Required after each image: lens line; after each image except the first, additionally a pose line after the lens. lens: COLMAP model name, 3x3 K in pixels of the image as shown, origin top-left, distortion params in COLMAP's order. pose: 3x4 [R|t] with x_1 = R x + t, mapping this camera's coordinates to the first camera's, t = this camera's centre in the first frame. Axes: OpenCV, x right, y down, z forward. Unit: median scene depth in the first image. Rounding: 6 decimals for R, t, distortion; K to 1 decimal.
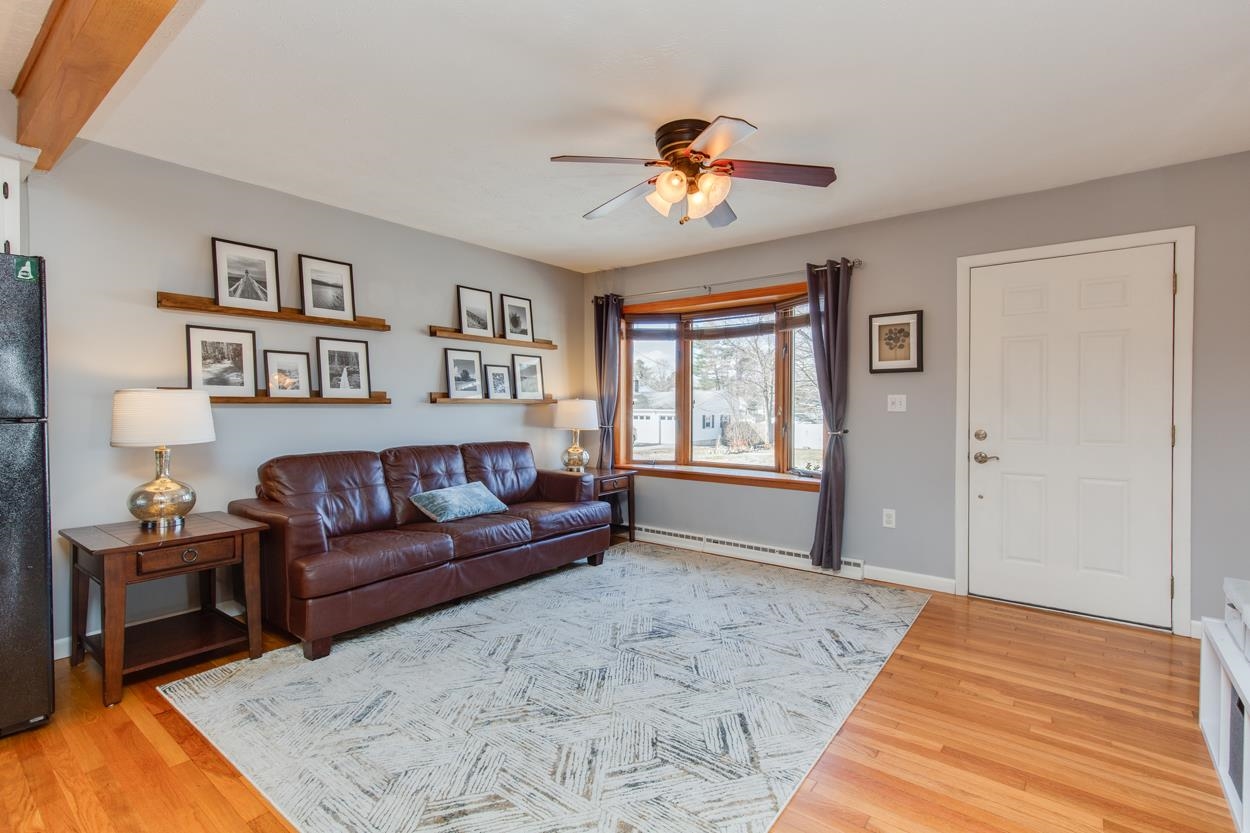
lens RADIAL K [[567.6, 0, 628.7], [0, 567.6, 413.1], [0, 0, 1]] dist [0.005996, -0.000629]
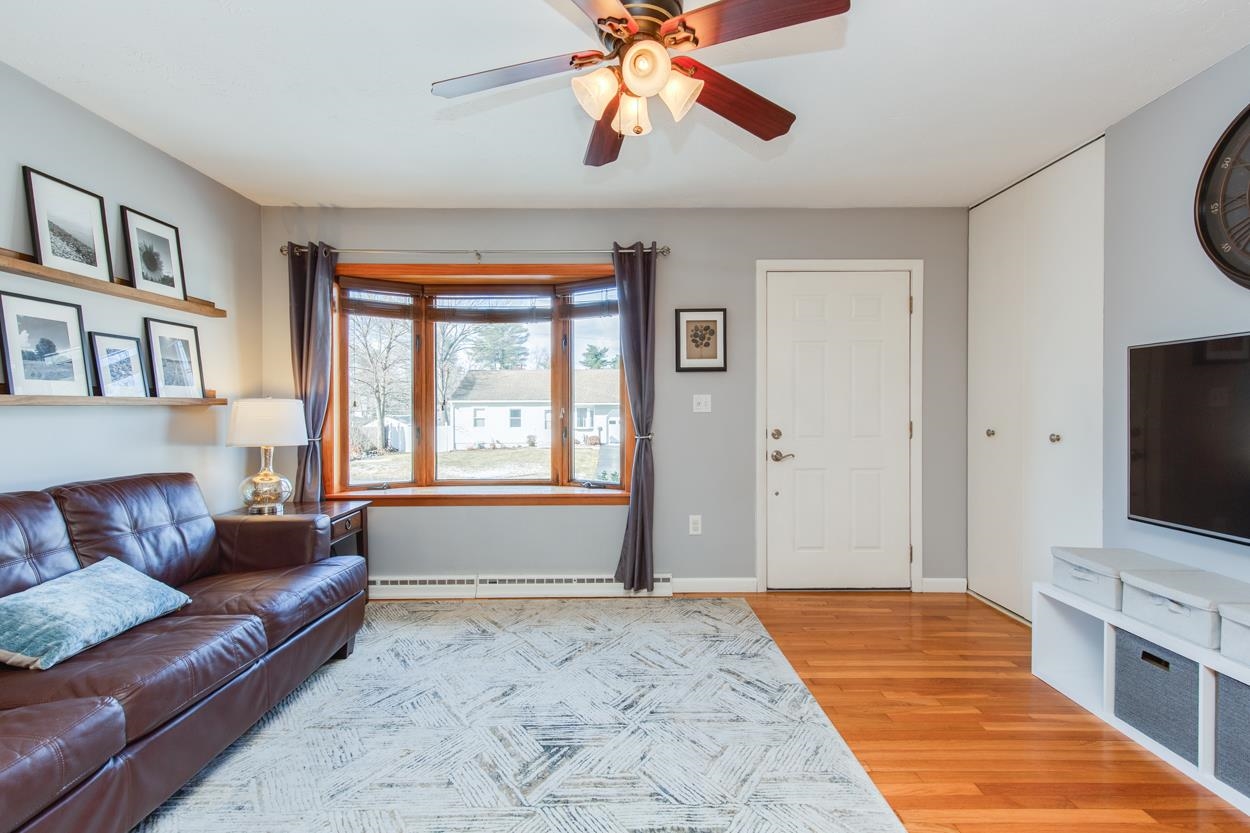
lens RADIAL K [[573.5, 0, 622.3], [0, 573.5, 411.1], [0, 0, 1]] dist [0.010059, -0.004013]
pose [[0.789731, -0.009078, 0.613386, -0.214053], [0.013054, 0.999913, -0.002008, -0.004120], [-0.613314, 0.009593, 0.789781, 0.303112]]
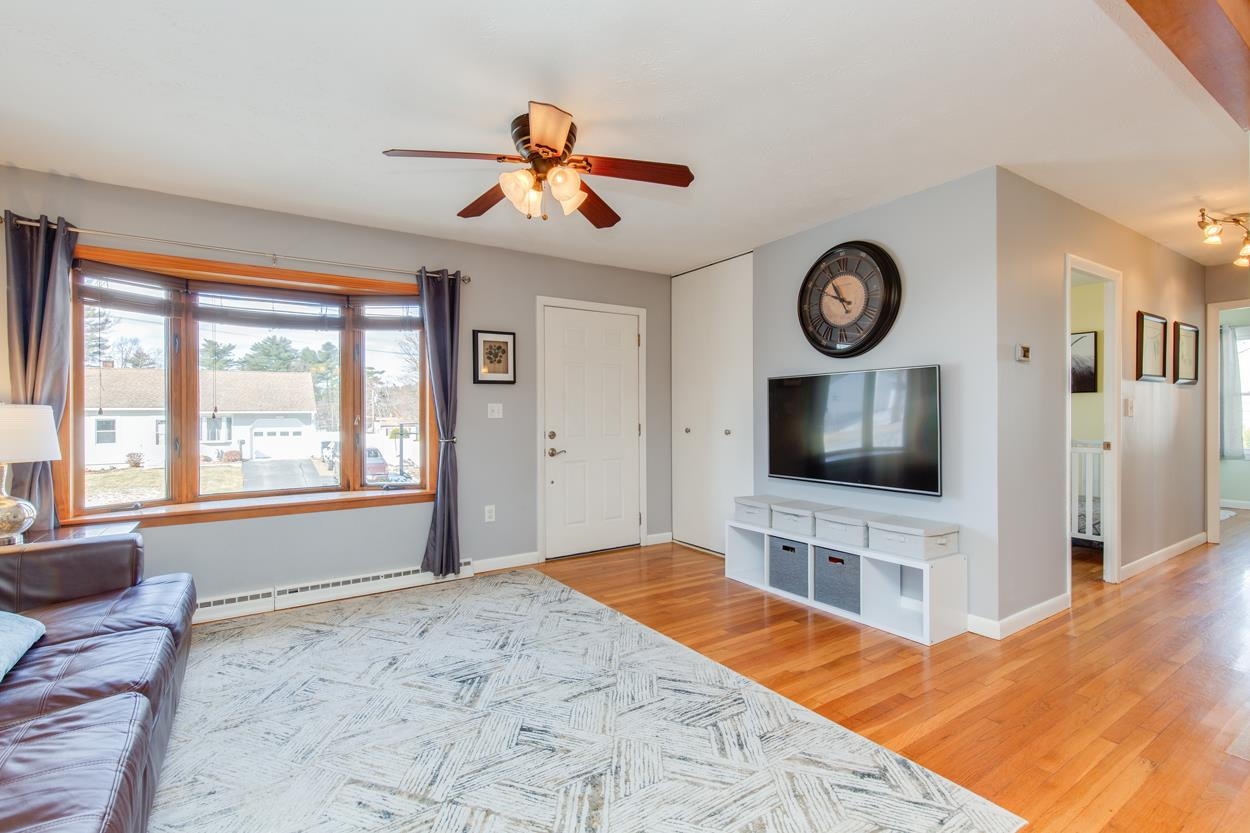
lens RADIAL K [[567.6, 0, 628.7], [0, 567.6, 413.1], [0, 0, 1]] dist [0.005996, -0.000629]
pose [[0.325403, -0.003729, 0.945568, -0.487363], [0.020618, 0.999782, -0.003153, -0.003367], [-0.945351, 0.020522, 0.325409, 0.357556]]
